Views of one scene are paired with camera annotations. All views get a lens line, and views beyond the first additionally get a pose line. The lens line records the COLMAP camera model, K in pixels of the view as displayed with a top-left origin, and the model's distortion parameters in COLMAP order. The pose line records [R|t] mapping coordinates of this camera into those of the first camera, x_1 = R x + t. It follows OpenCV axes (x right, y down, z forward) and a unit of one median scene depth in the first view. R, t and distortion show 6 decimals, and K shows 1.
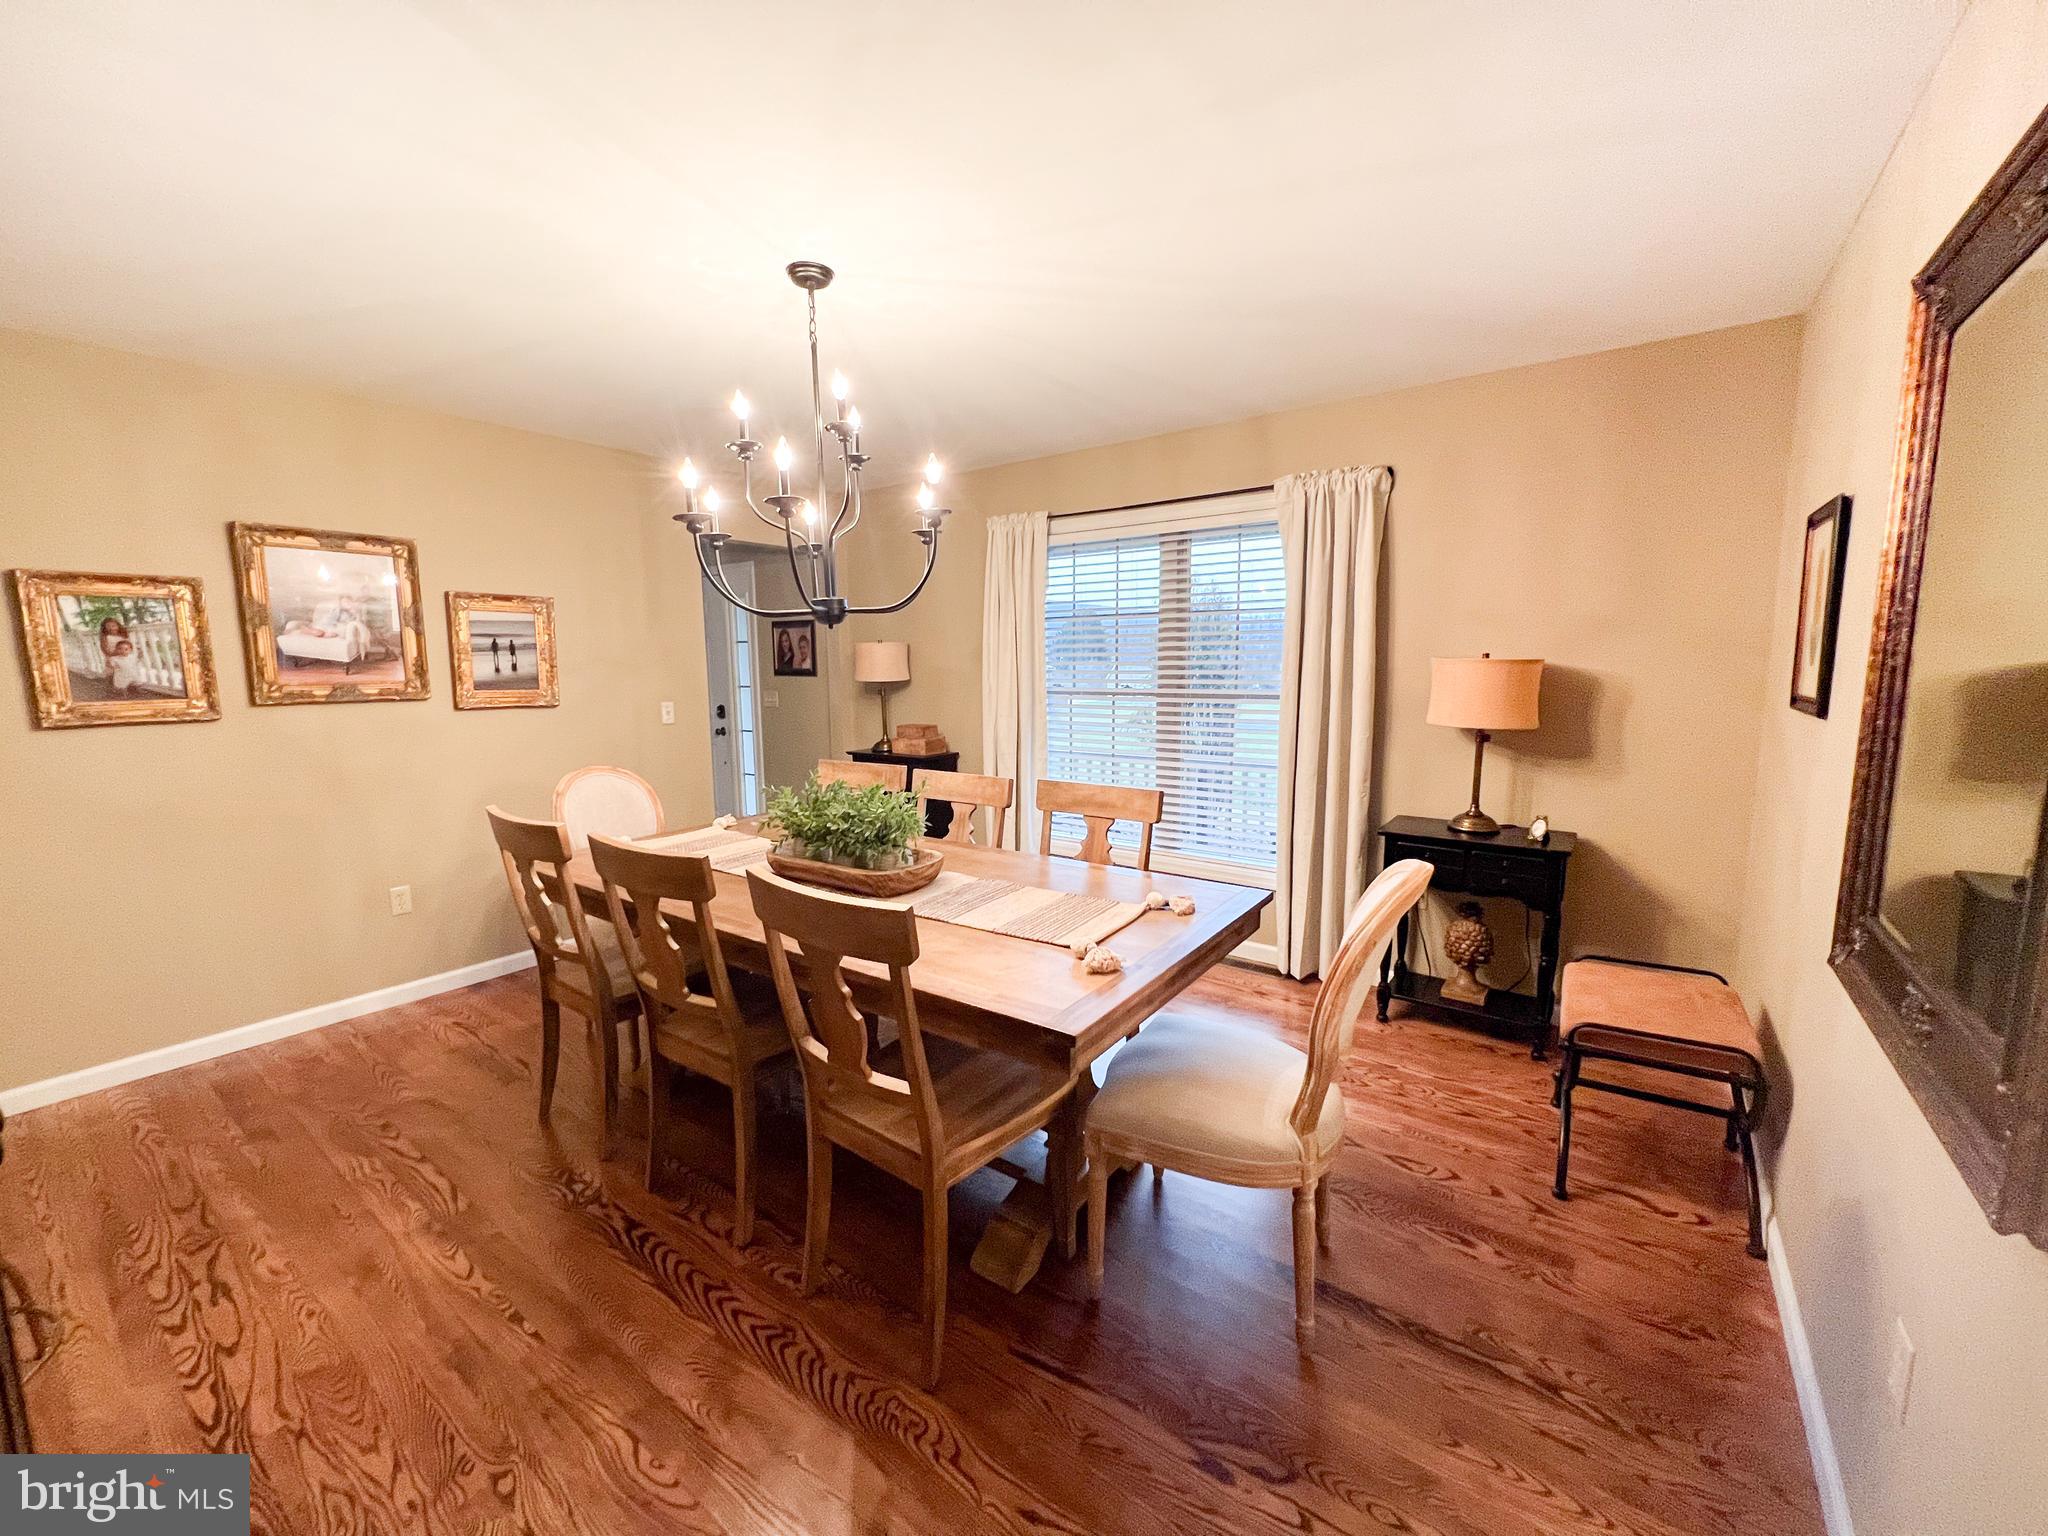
lens RADIAL K [[817.2, 0, 1013.6], [0, 817.2, 763.9], [0, 0, 1]] dist [0.000179, 0.000838]
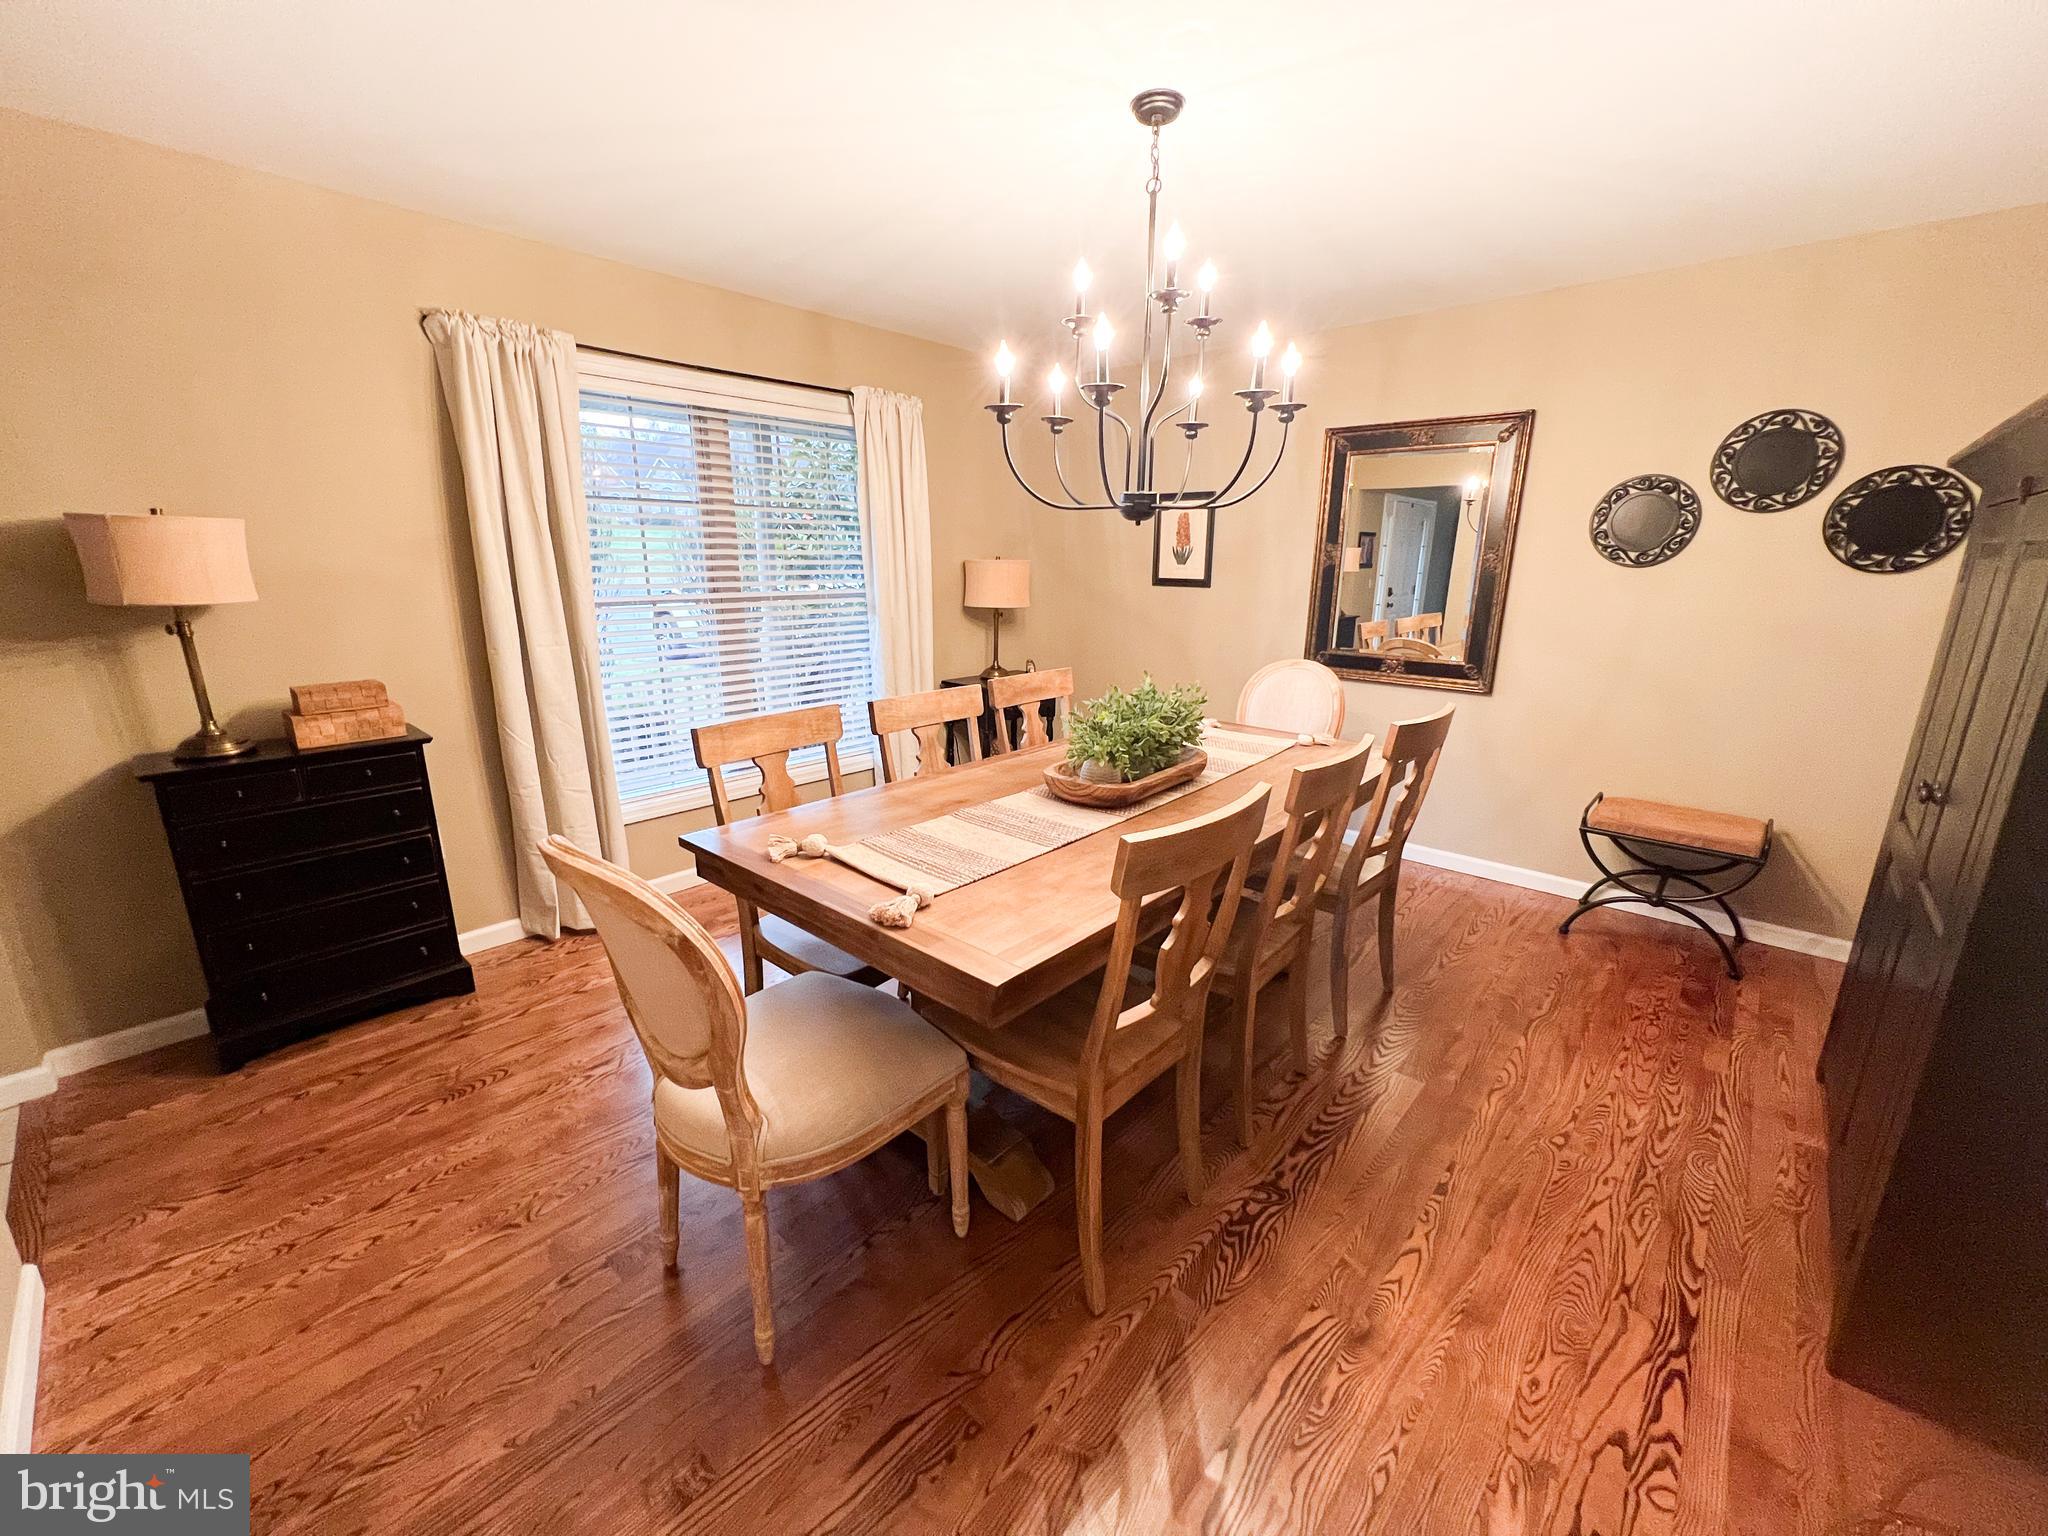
lens RADIAL K [[817.2, 0, 1015.6], [0, 817.2, 776.7], [0, 0, 1]] dist [0.000179, 0.000838]
pose [[0.095102, -0.252563, 0.962895, -1.720157], [0.123434, 0.962807, 0.240348, -0.187022], [-0.987785, 0.095996, 0.122740, 1.511942]]
